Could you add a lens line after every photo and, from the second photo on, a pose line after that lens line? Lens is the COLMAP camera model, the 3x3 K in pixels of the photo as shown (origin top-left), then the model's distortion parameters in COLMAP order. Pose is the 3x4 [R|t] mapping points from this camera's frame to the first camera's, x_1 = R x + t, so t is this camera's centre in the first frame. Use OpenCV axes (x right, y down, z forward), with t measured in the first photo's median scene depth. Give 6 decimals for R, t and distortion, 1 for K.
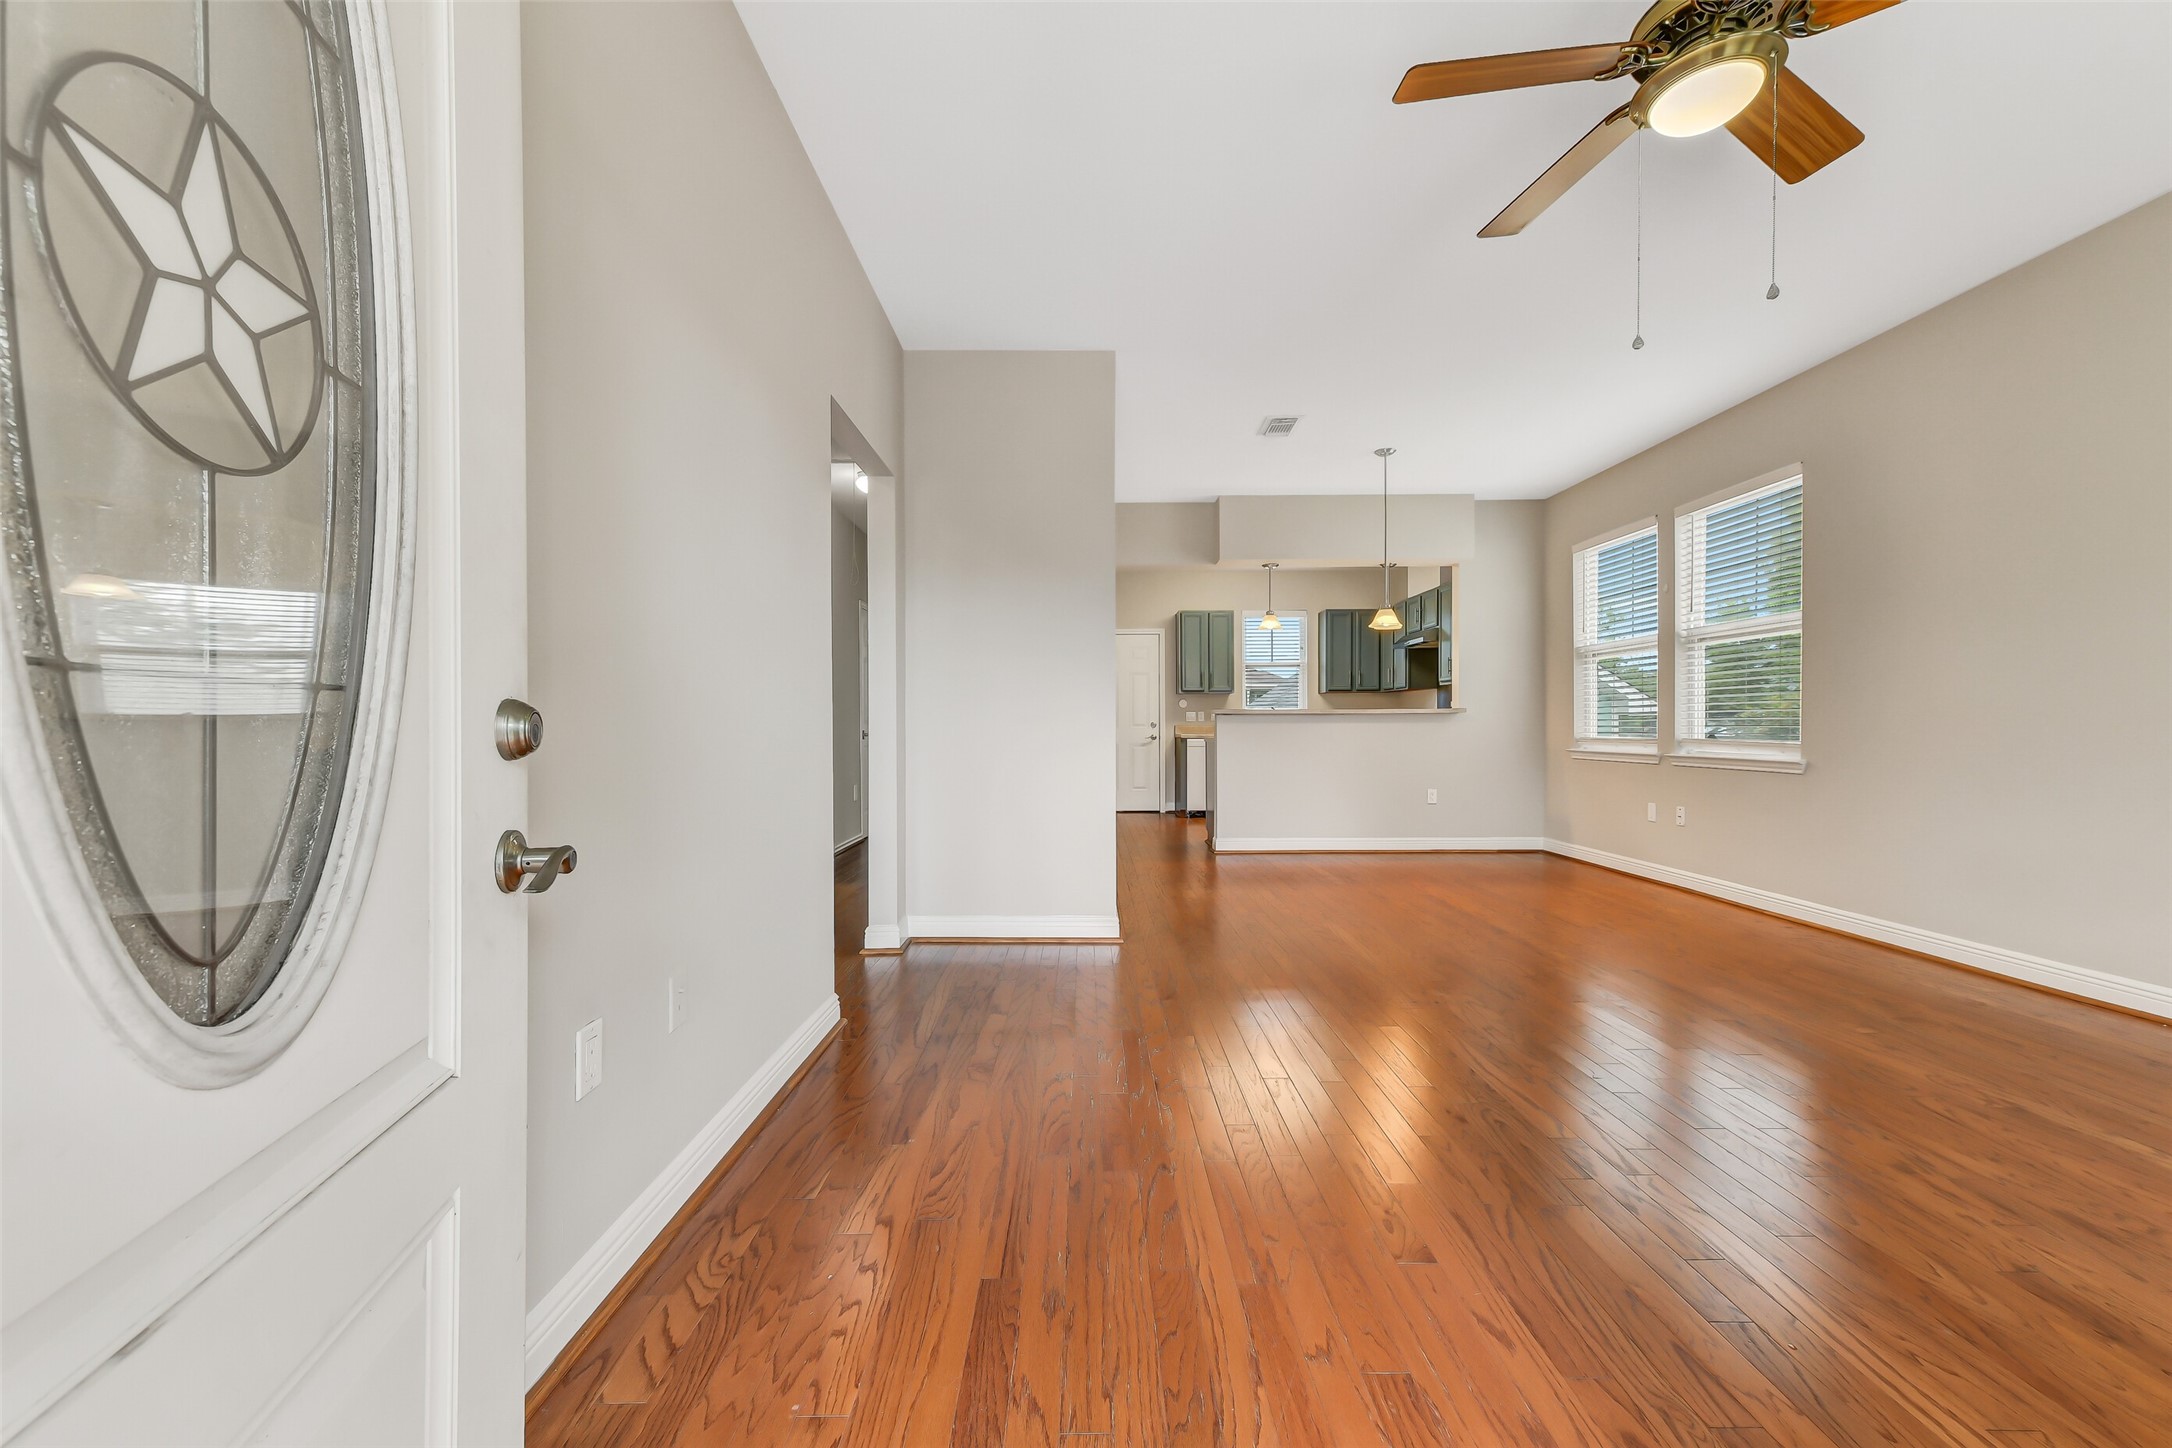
lens RADIAL K [[833.2, 0, 1086.1], [0, 833.2, 732.1], [0, 0, 1]] dist [0.012852, -0.000075]
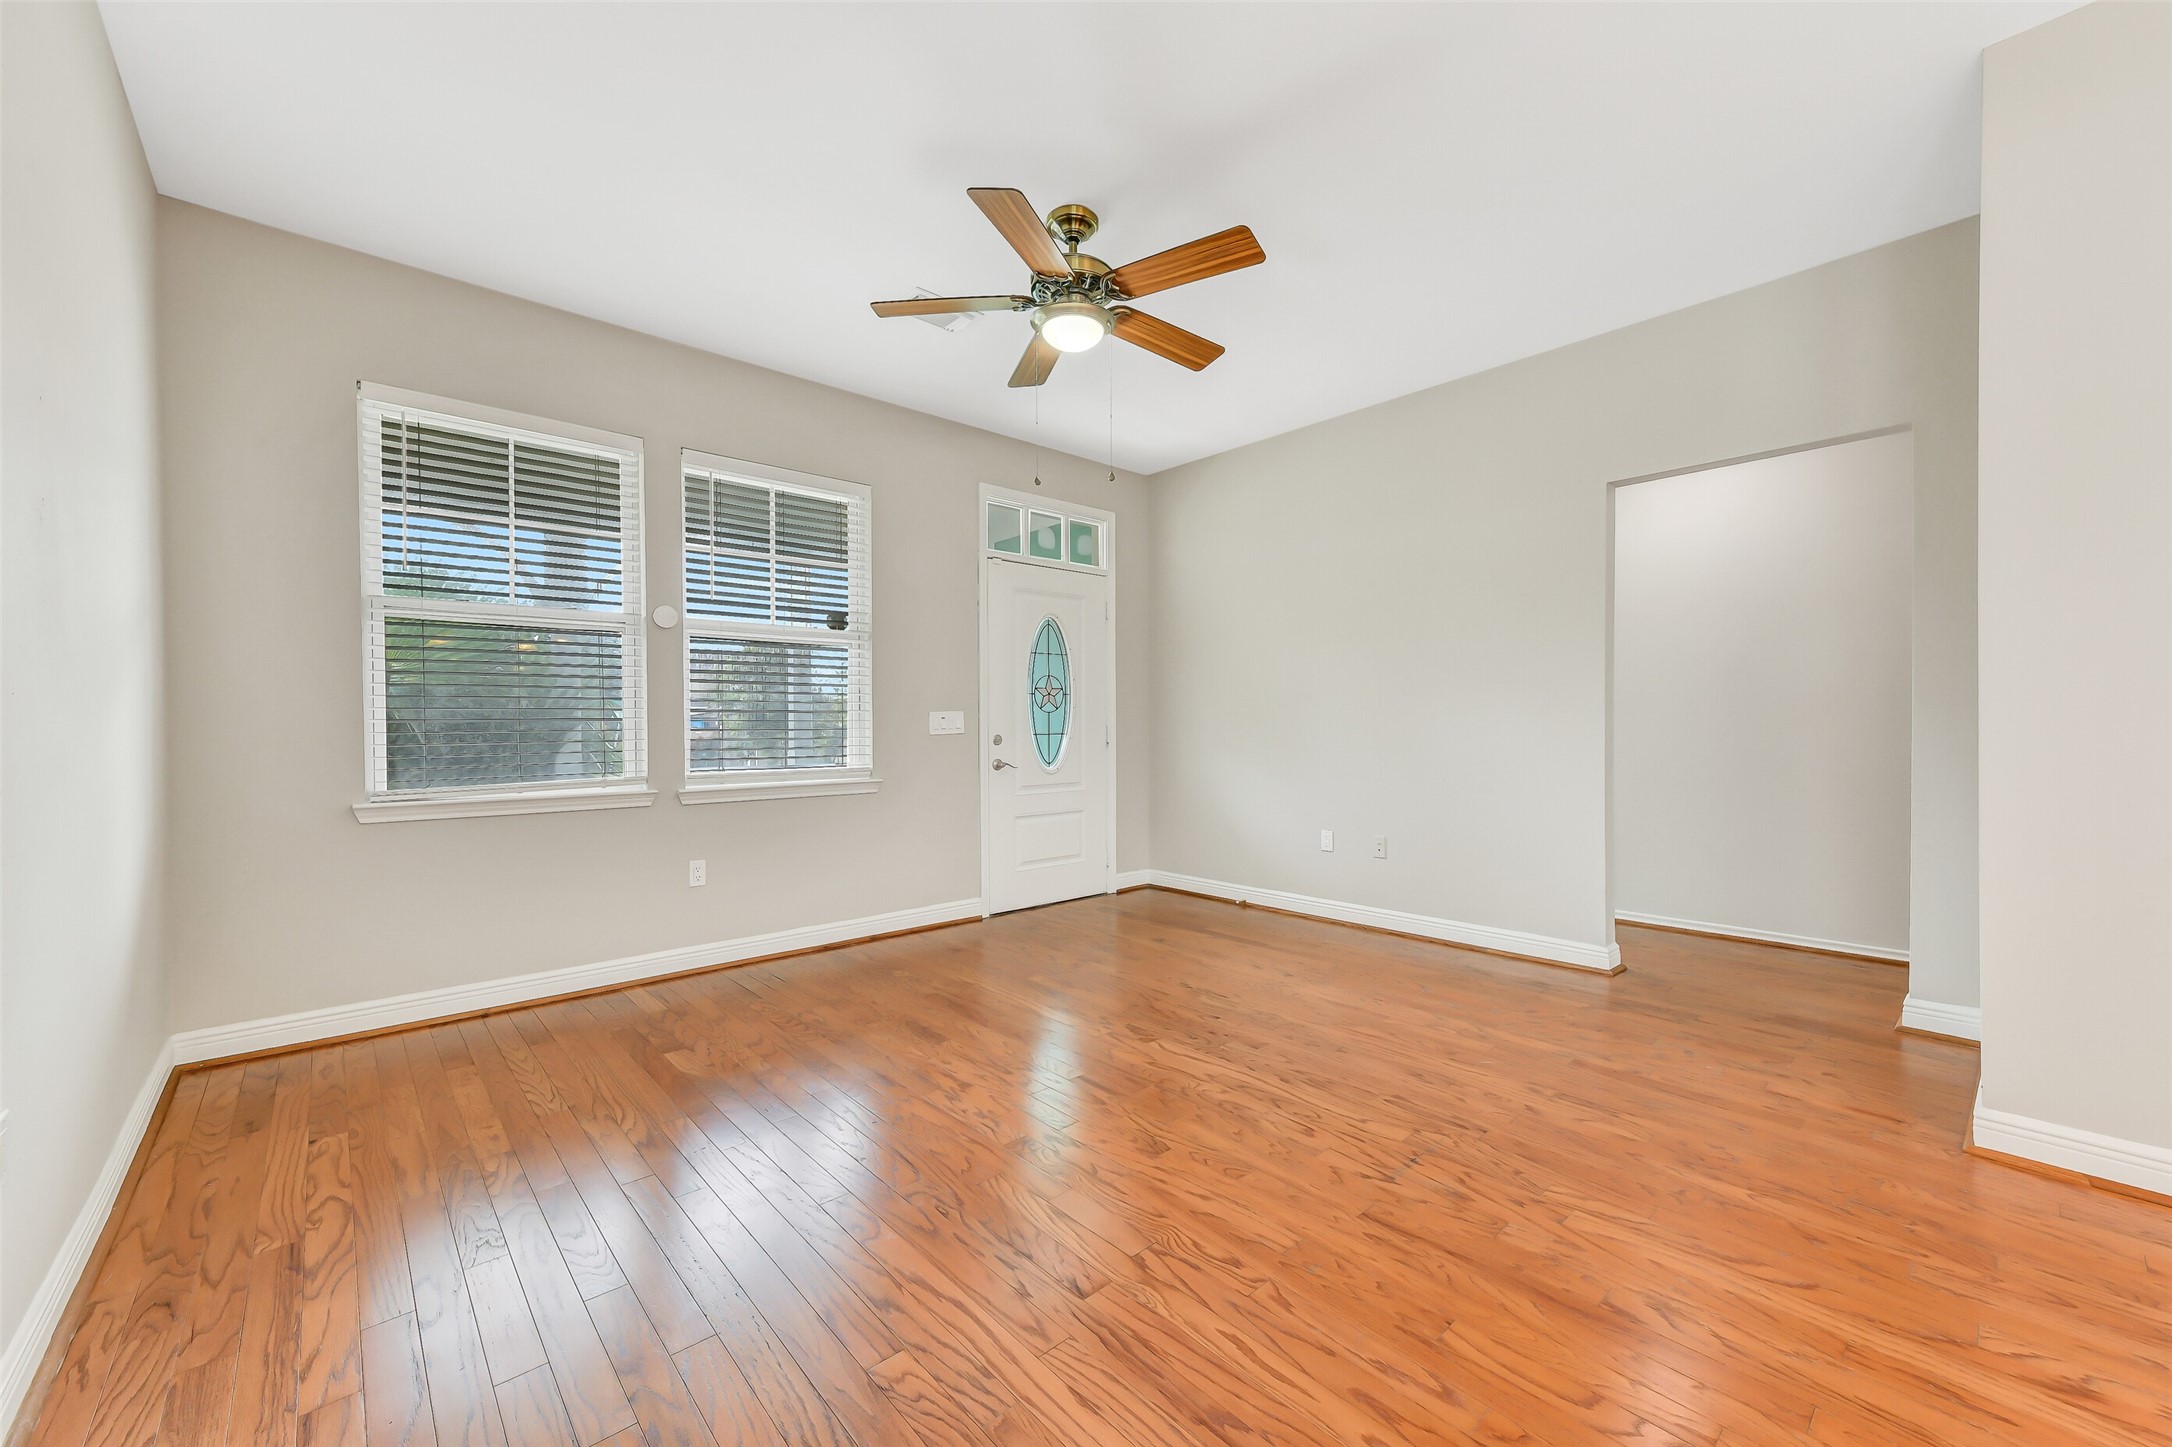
lens RADIAL K [[840.4, 0, 1093.3], [0, 840.4, 726.1], [0, 0, 1]] dist [0.014180, -0.000244]
pose [[-0.741495, 0.009184, -0.670896, 1.438174], [0.004858, 0.999954, 0.008319, -0.052807], [0.670941, 0.002910, -0.741505, 1.789516]]
